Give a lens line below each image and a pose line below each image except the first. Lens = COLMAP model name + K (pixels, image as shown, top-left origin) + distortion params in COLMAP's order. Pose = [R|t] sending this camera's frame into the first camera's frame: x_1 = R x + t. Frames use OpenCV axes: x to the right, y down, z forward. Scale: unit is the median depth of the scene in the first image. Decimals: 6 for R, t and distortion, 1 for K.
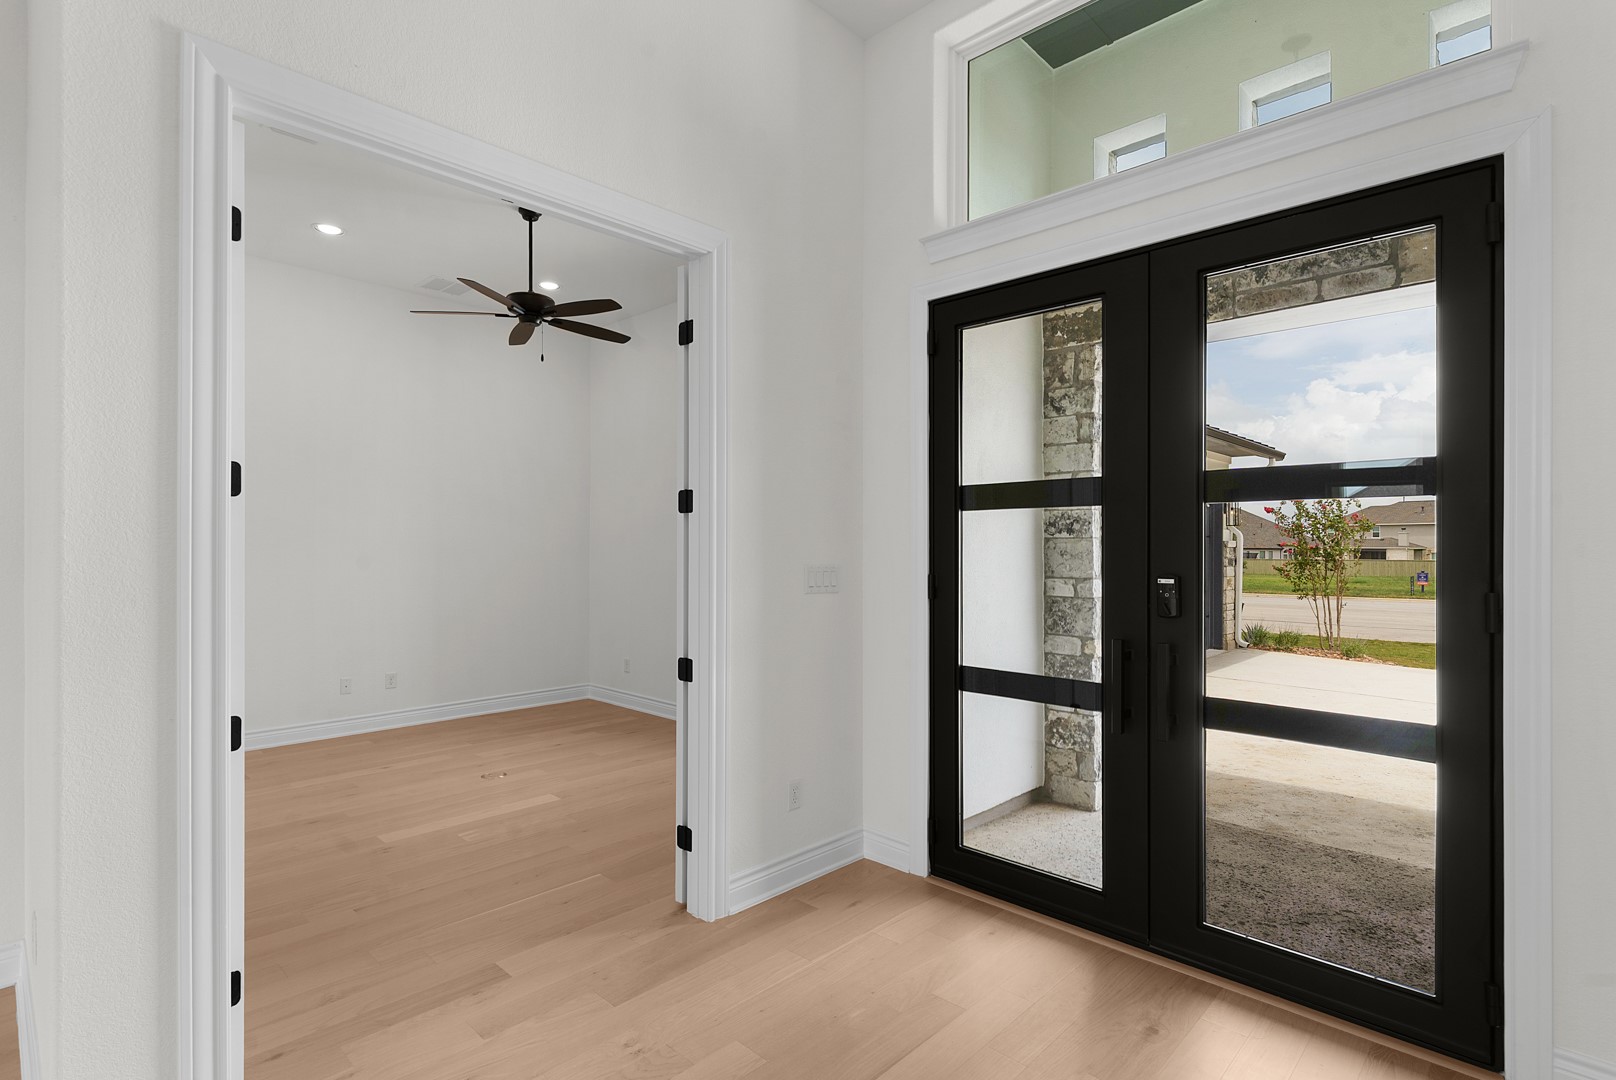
lens RADIAL K [[789.3, 0, 806.1], [0, 789.3, 545.0], [0, 0, 1]] dist [0.002167, 0.000168]
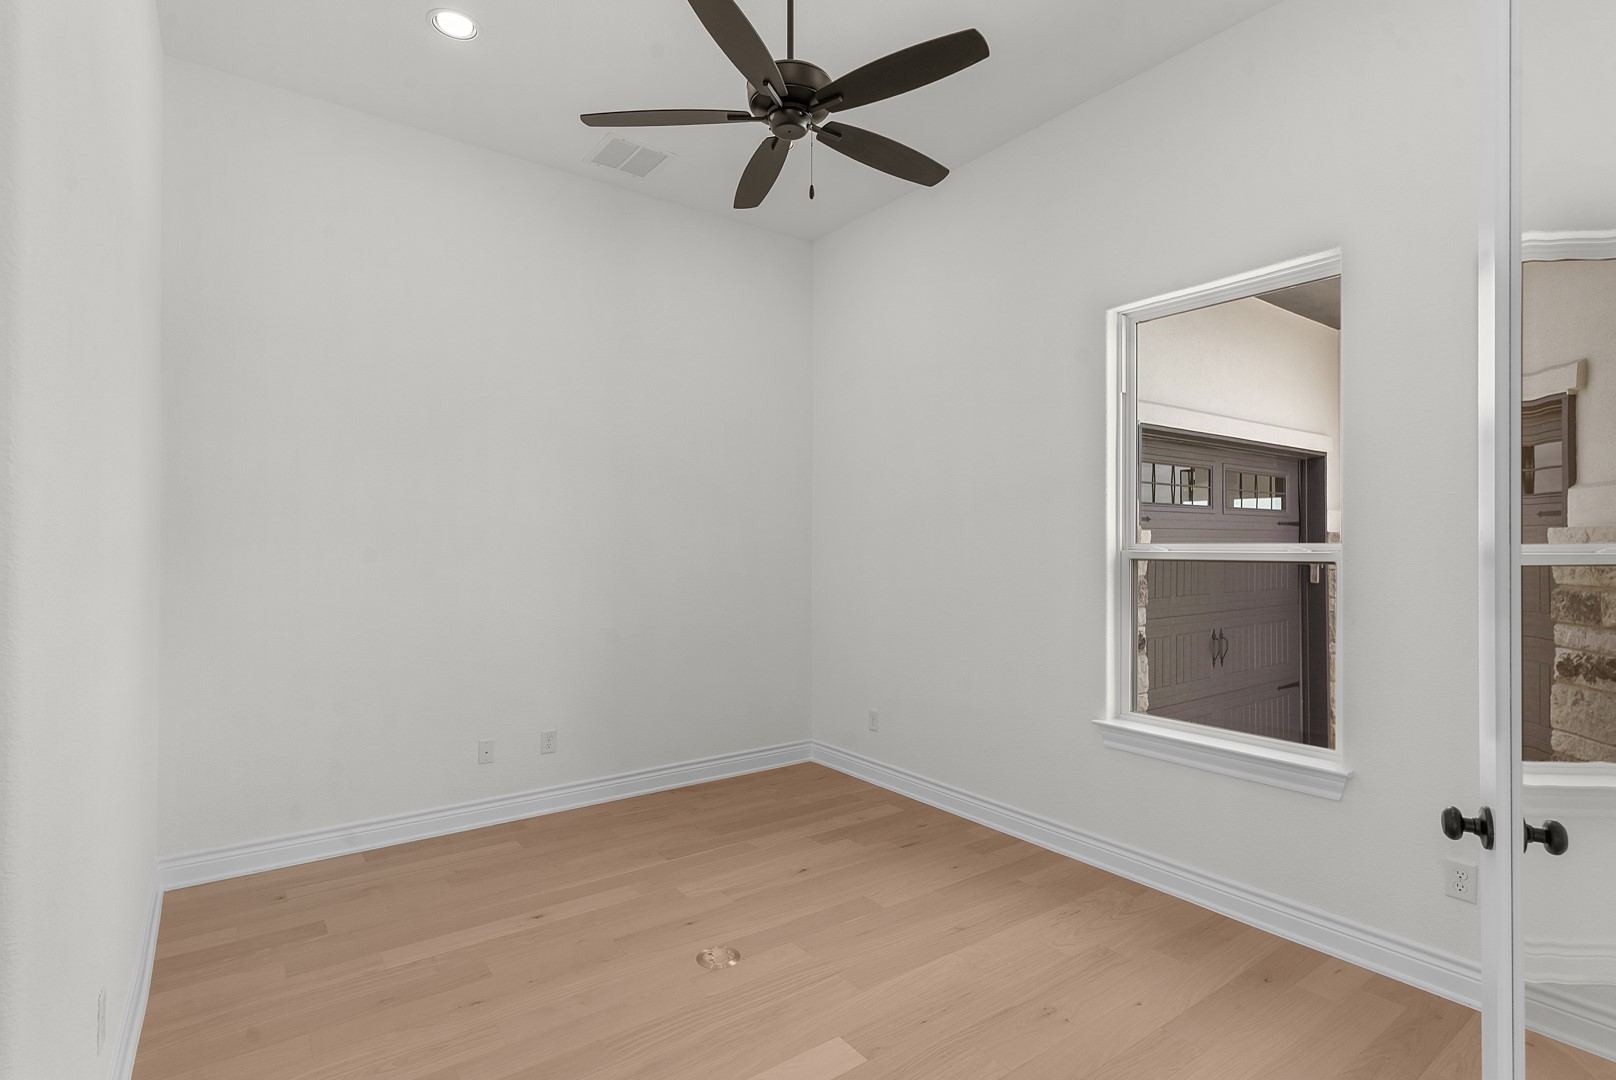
lens RADIAL K [[789.3, 0, 809.3], [0, 789.3, 538.7], [0, 0, 1]] dist [0.002167, 0.000168]
pose [[0.985832, 0.004112, -0.167685, -0.191271], [-0.005646, 0.999946, -0.008672, 0.003032], [0.167640, 0.009496, 0.985803, 0.366257]]
